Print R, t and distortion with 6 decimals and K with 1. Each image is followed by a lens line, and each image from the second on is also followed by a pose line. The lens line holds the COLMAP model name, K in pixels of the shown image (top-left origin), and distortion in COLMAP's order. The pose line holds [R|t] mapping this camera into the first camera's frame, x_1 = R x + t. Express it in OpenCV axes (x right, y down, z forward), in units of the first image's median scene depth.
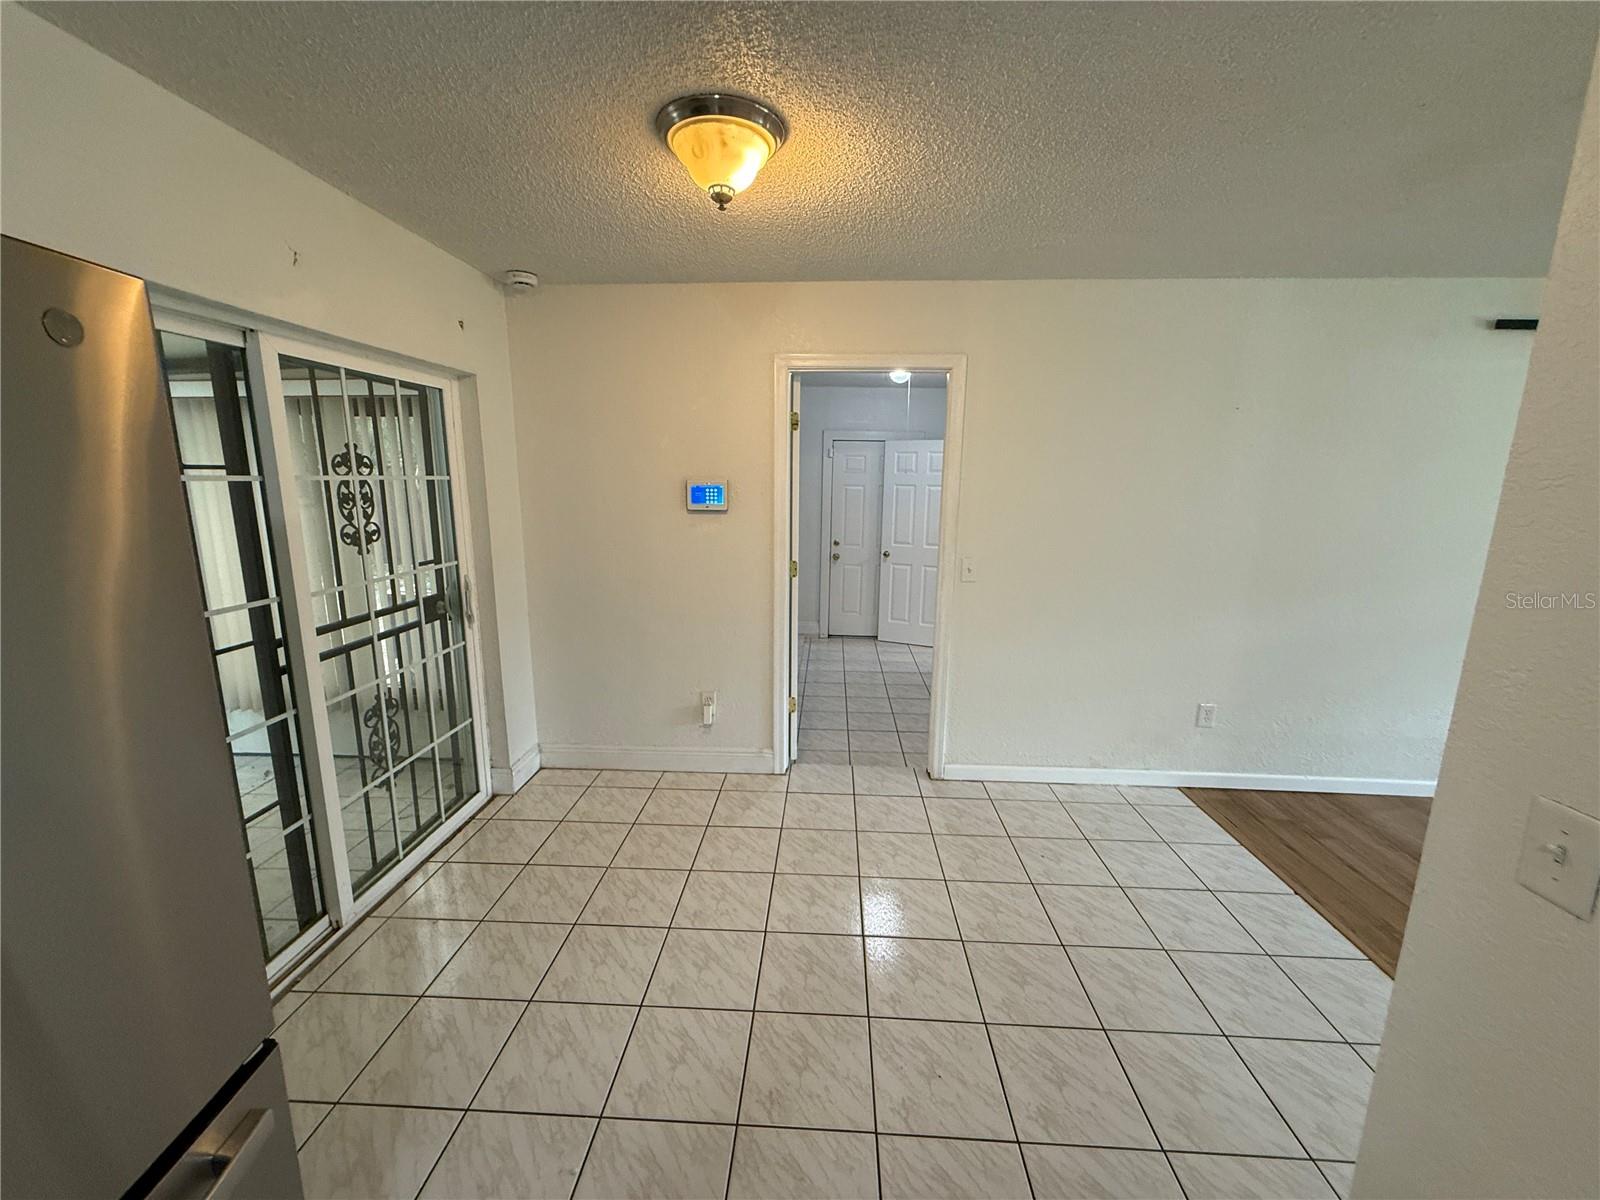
lens RADIAL K [[638.9, 0, 803.0], [0, 638.9, 597.9], [0, 0, 1]] dist [-0.000231, -0.000257]
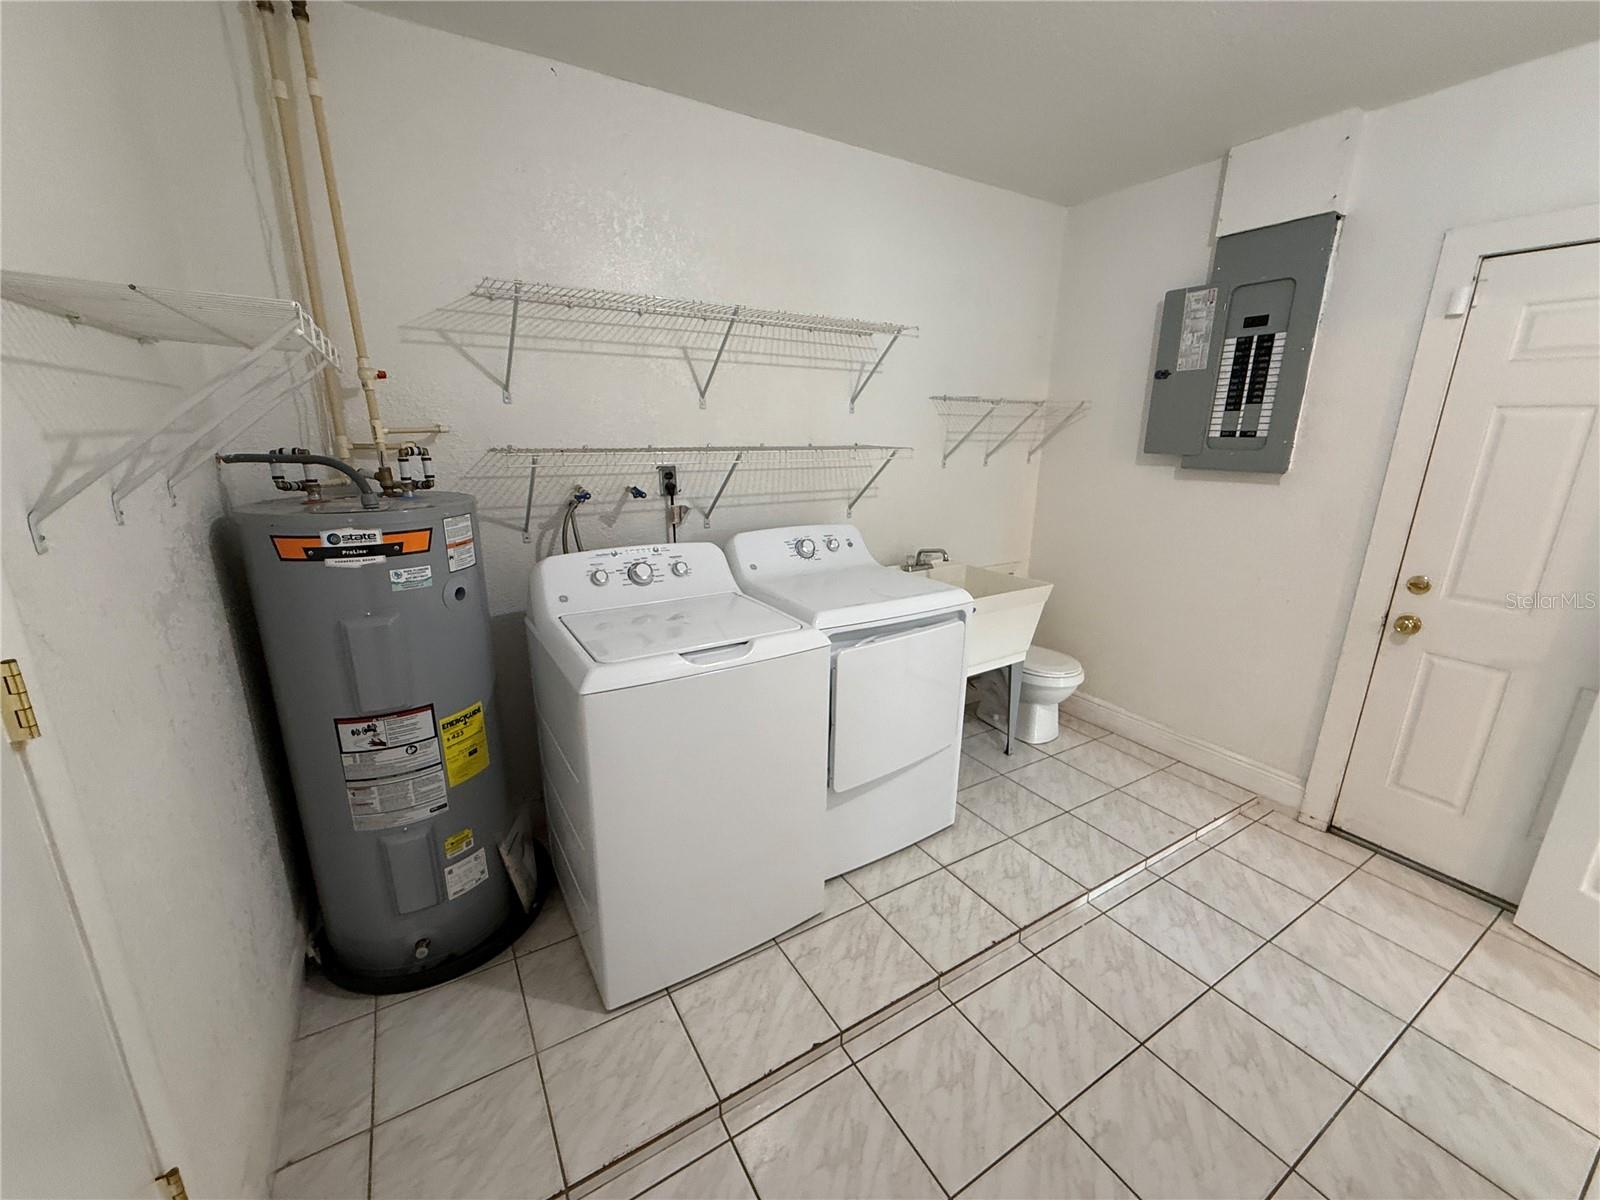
lens RADIAL K [[638.9, 0, 801.2], [0, 638.9, 604.8], [0, 0, 1]] dist [-0.000231, -0.000257]
pose [[0.562726, 0.209602, -0.799629, 0.139551], [-0.156472, 0.976841, 0.145939, -0.073675], [0.811700, 0.042996, 0.582490, 0.539553]]
